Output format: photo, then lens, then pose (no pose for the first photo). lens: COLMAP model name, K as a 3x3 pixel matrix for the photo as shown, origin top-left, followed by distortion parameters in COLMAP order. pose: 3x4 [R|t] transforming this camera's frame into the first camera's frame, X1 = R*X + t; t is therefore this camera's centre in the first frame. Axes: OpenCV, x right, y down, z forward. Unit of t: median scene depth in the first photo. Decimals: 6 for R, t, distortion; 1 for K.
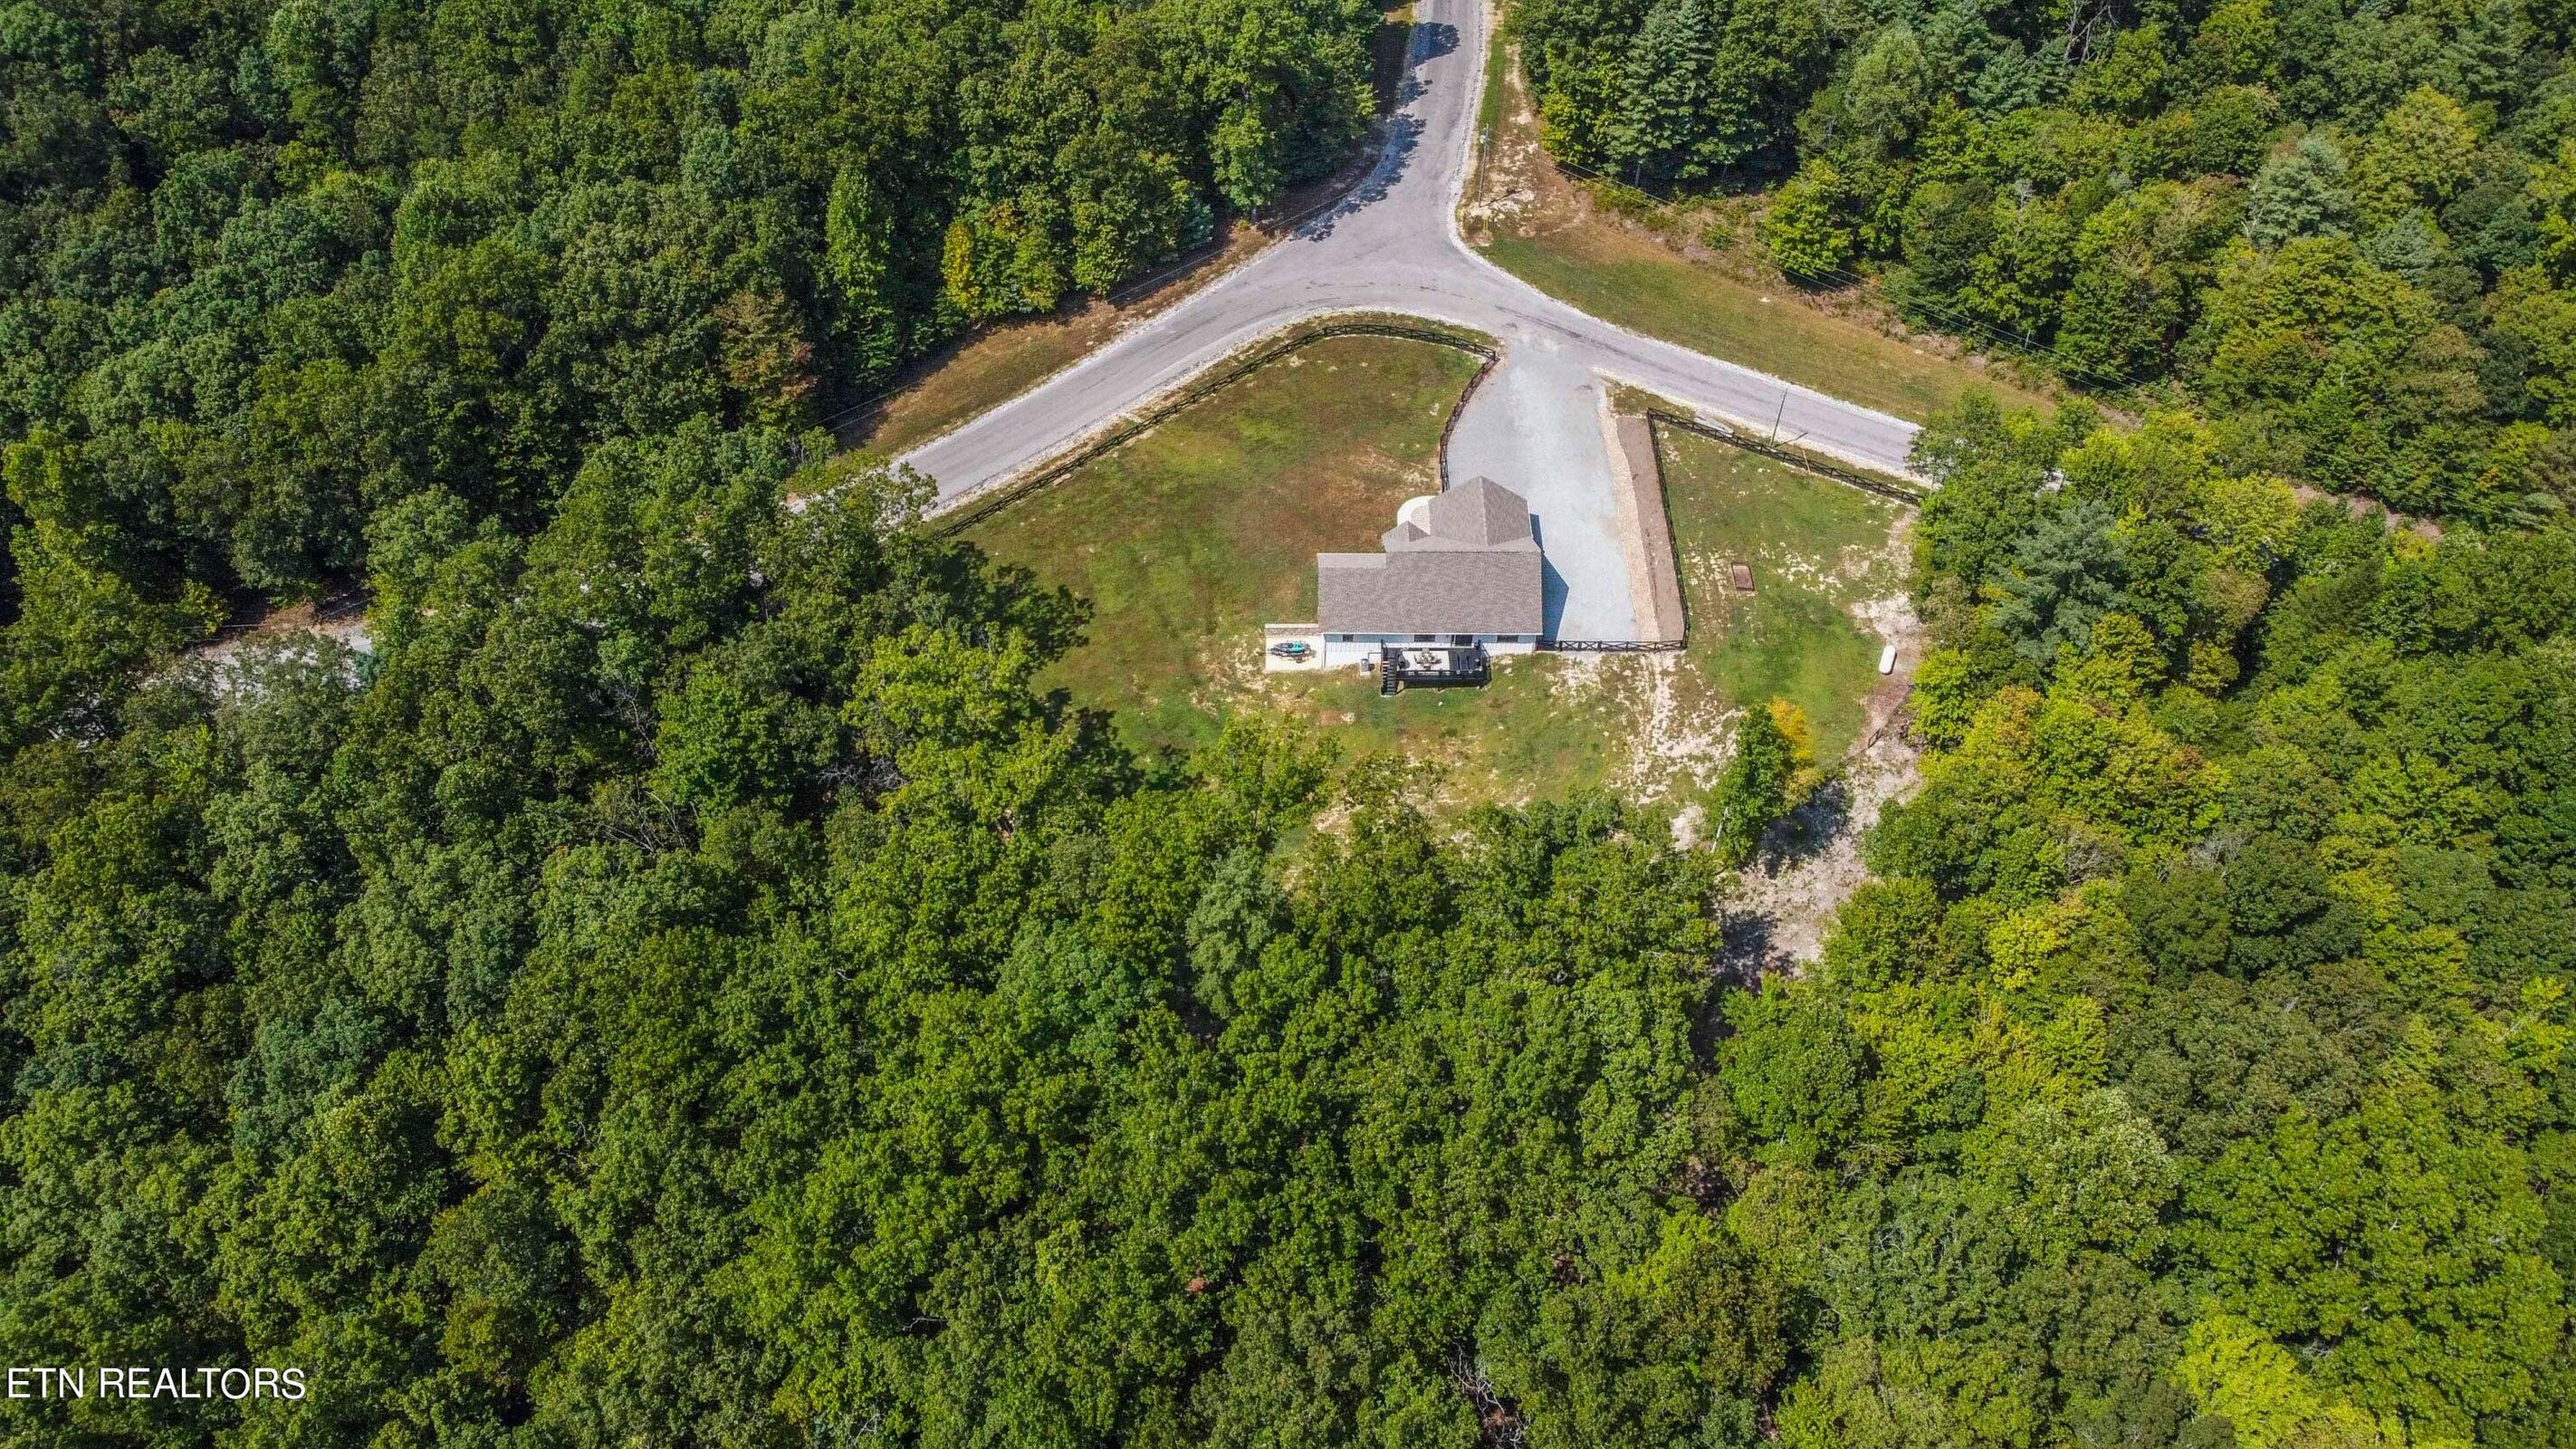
lens RADIAL K [[1963.1, 0, 1281.3], [0, 1963.1, 715.1], [0, 0, 1]] dist [0.001121, -0.011380]
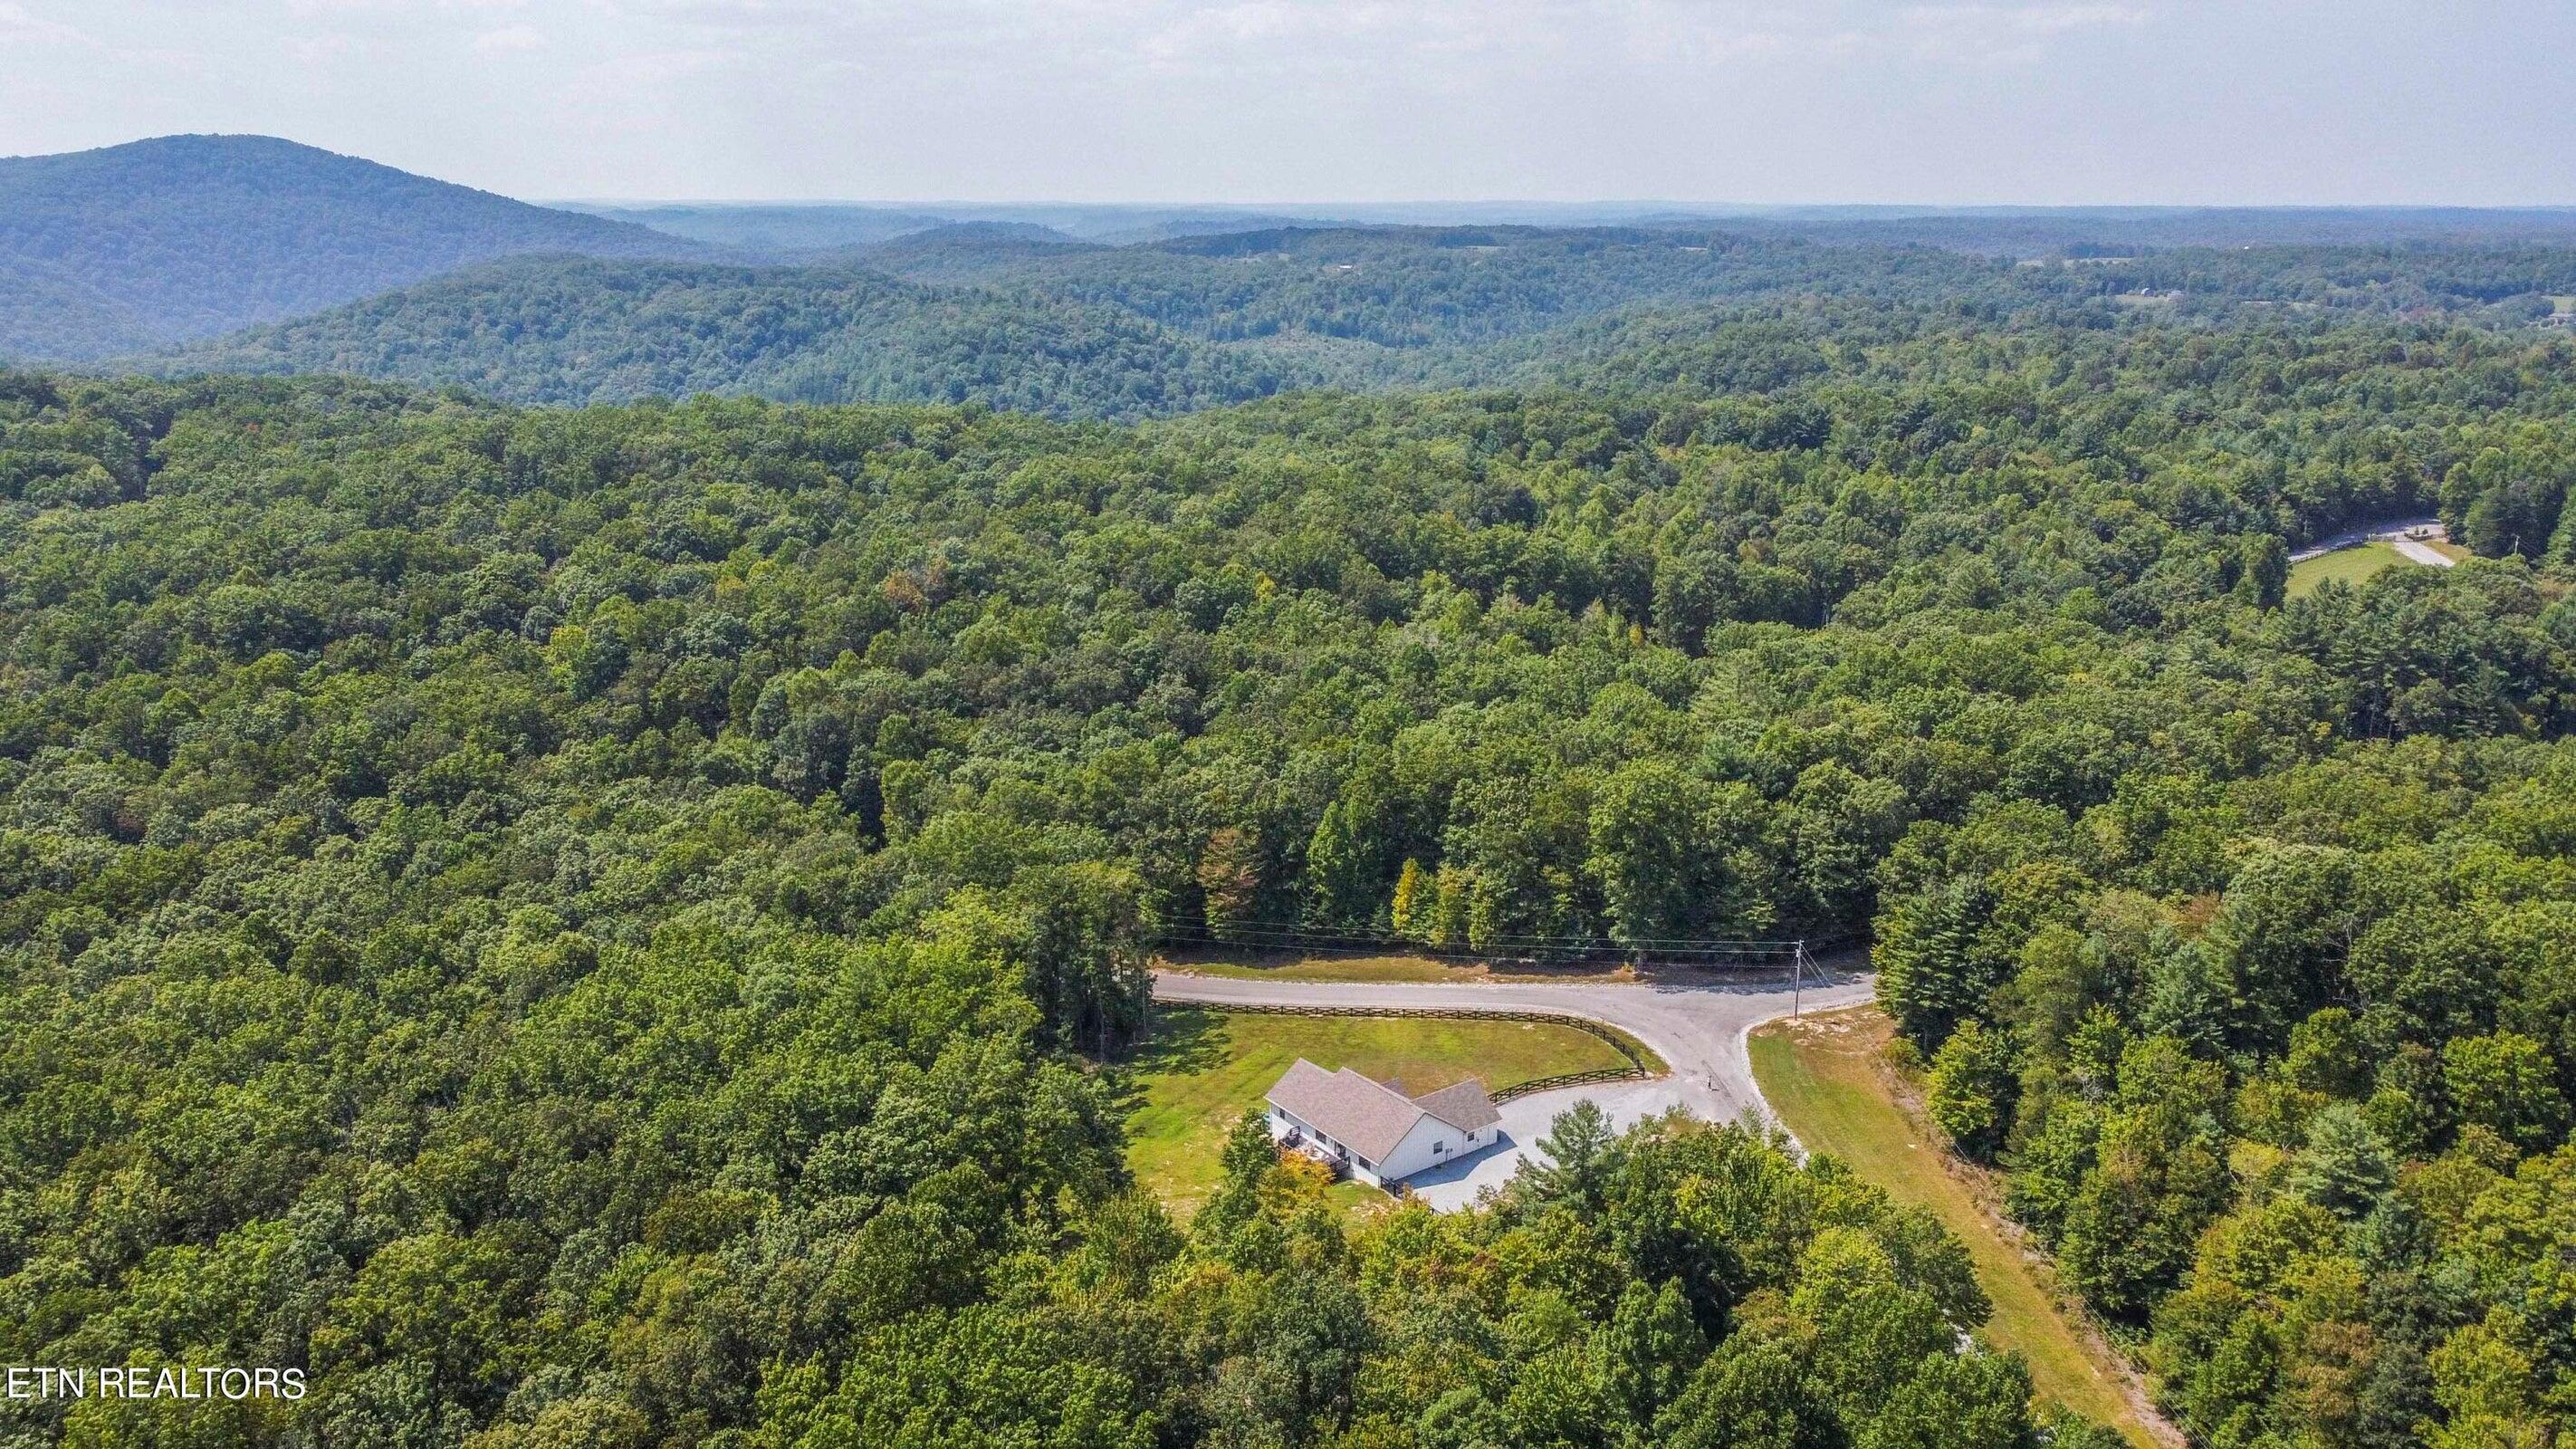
lens RADIAL K [[1963.1, 0, 1281.3], [0, 1963.1, 715.1], [0, 0, 1]] dist [0.001121, -0.011380]
pose [[0.606995, 0.204957, -0.767821, 0.798133], [-0.596183, 0.756289, -0.269429, 0.089563], [0.525474, 0.621304, 0.581256, 0.101144]]
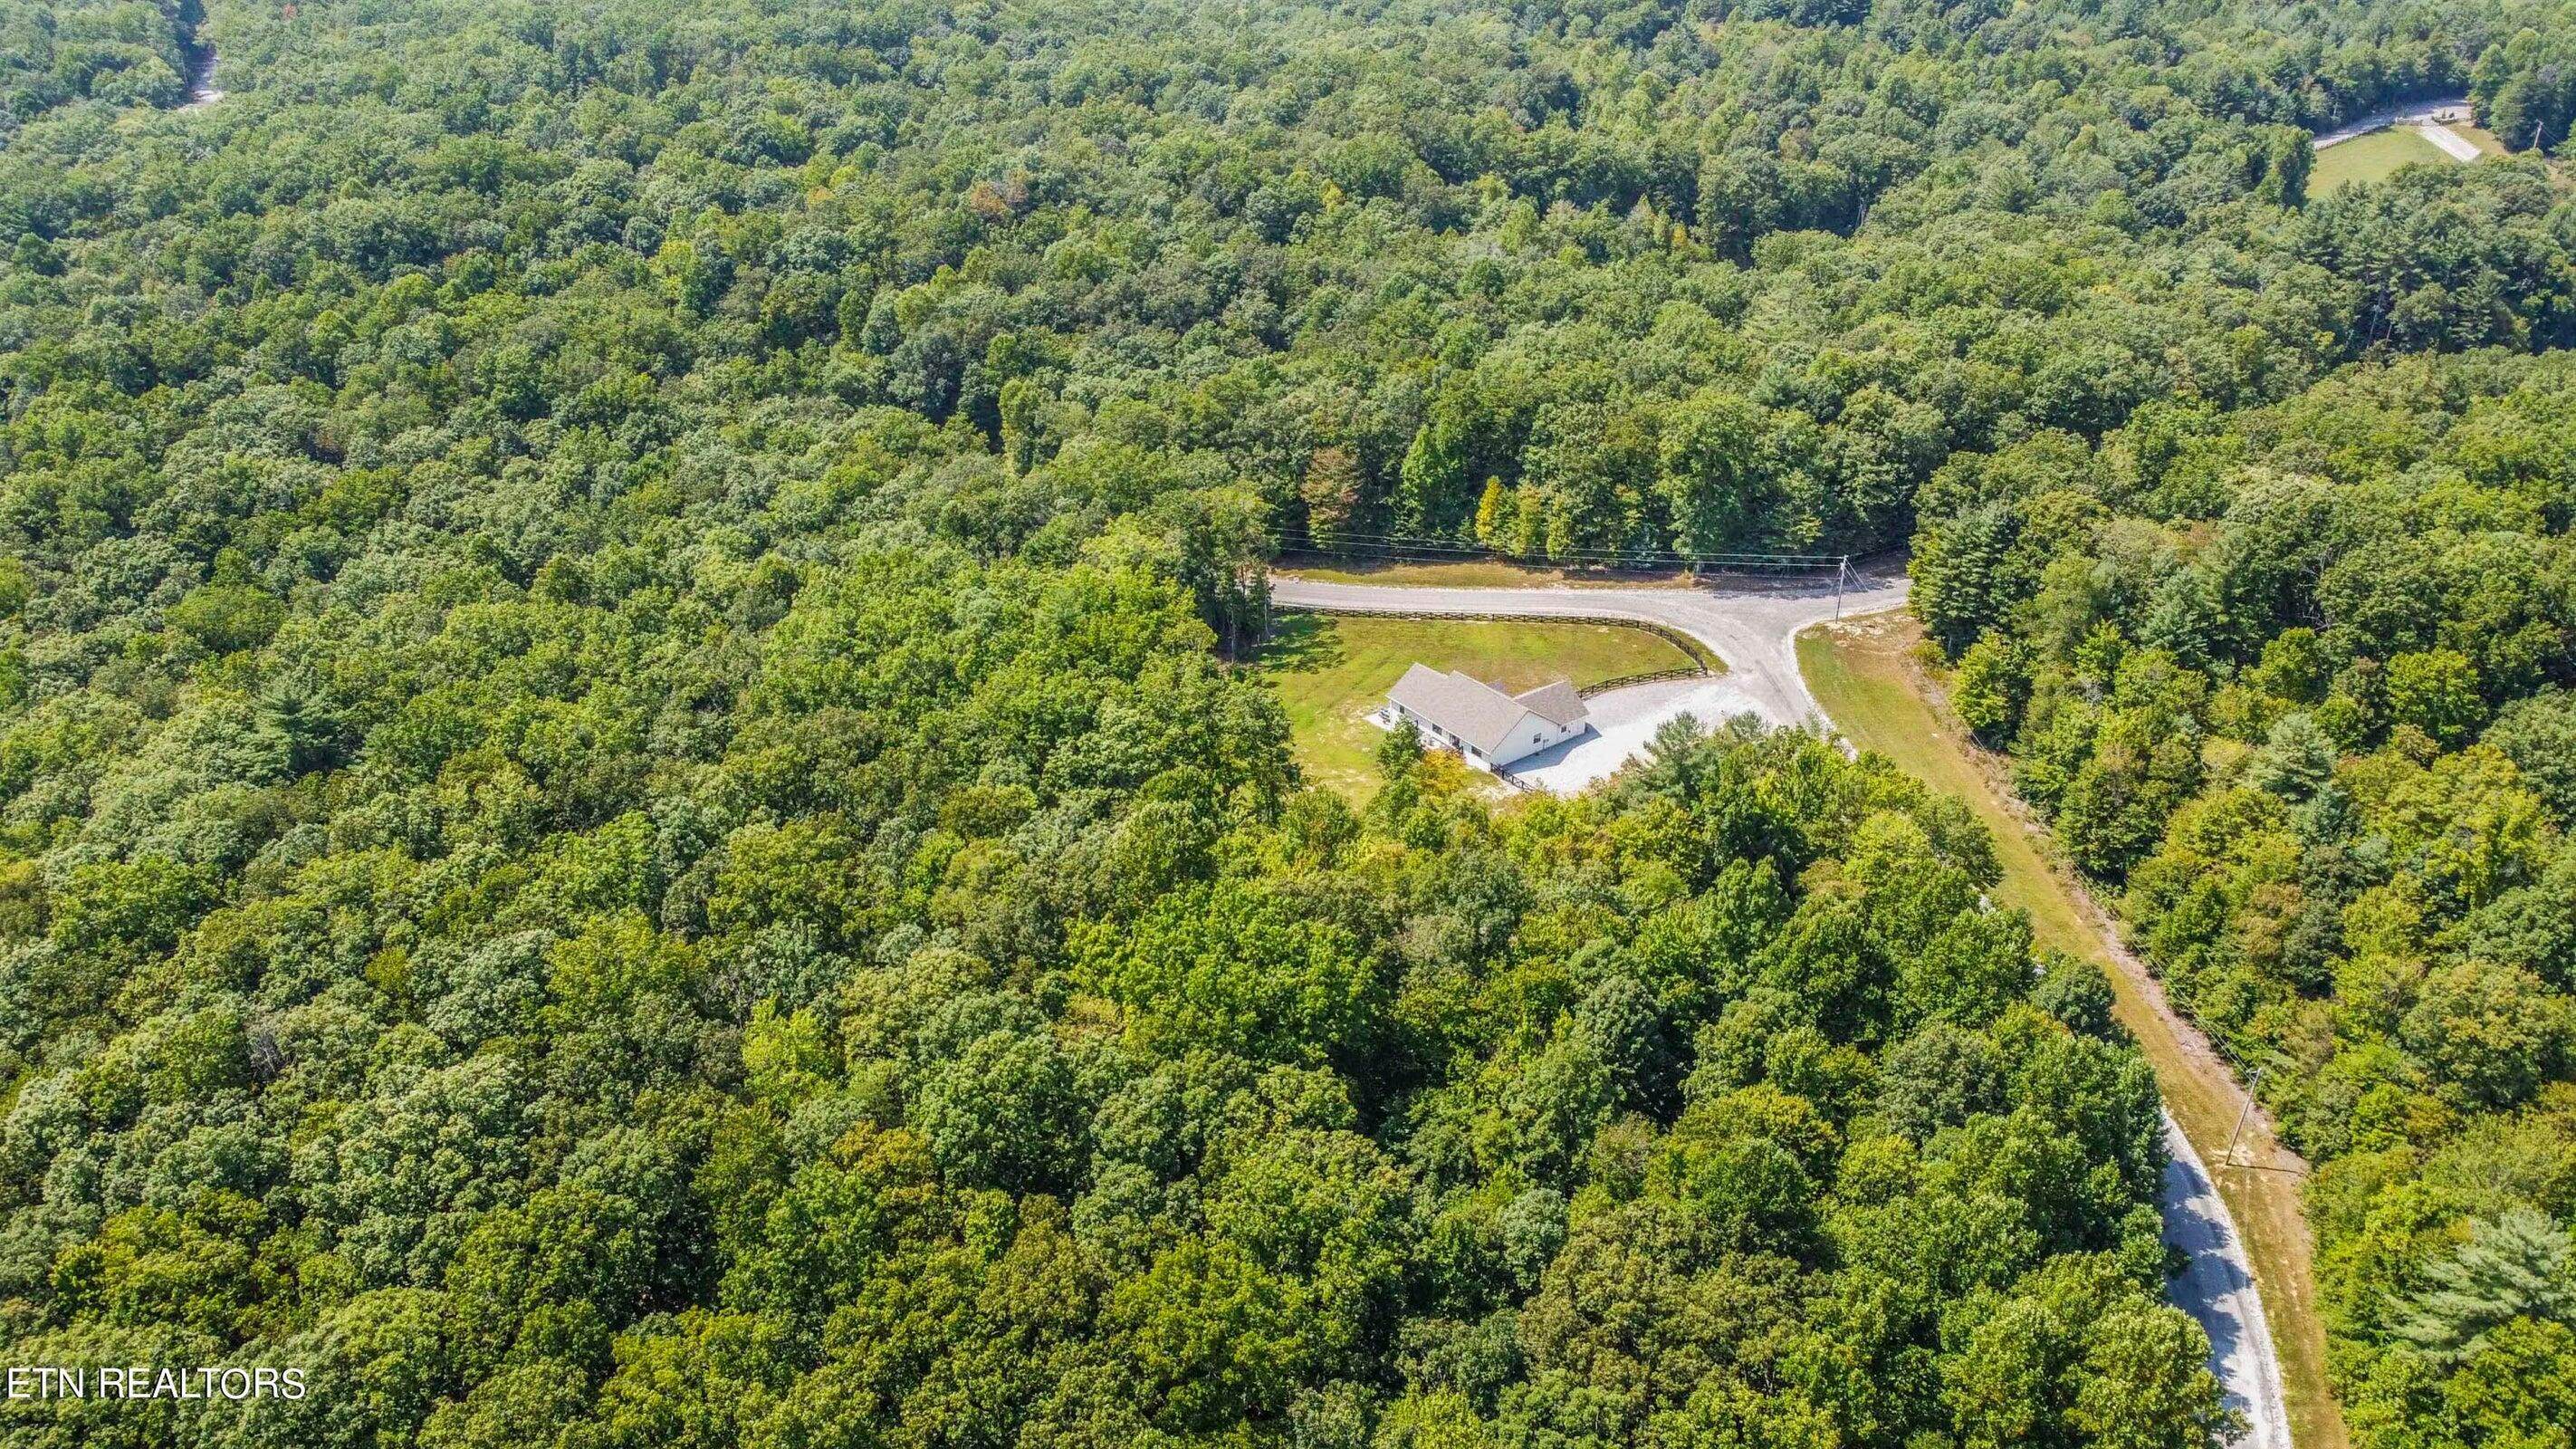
lens RADIAL K [[1963.1, 0, 1281.3], [0, 1963.1, 715.1], [0, 0, 1]] dist [0.001121, -0.011380]
pose [[0.612146, 0.370648, -0.698497, 0.854380], [-0.592402, 0.800067, -0.094622, 0.132660], [0.523773, 0.471713, 0.709330, -0.072279]]
